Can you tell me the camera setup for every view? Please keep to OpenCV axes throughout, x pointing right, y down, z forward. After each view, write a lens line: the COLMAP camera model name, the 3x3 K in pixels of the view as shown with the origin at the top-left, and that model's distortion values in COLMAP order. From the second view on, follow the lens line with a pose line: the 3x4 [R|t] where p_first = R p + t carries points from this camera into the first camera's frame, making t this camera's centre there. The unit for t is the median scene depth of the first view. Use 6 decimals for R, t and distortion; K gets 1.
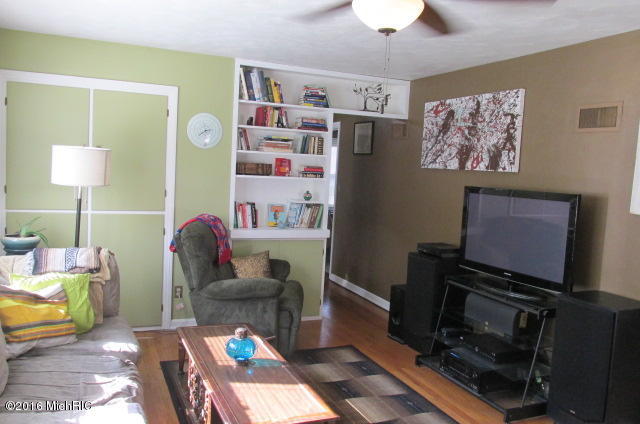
lens RADIAL K [[540.0, 0, 320.0], [0, 540.0, 212.0], [0, 0, 1]] dist [-0.003986, -0.001874]
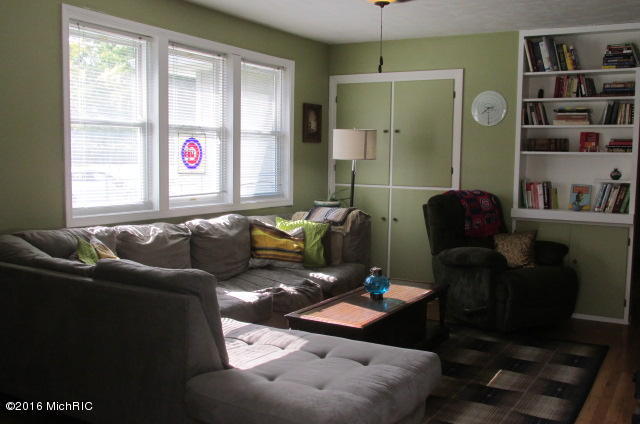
lens RADIAL K [[659.4, 0, 320.0], [0, 659.4, 212.0], [0, 0, 1]] dist [-0.008970, -0.014345]
pose [[0.604536, 0.027298, -0.796110, 0.555367], [-0.054611, 0.998482, -0.007232, 0.065857], [0.794704, 0.047848, 0.605109, 0.014577]]
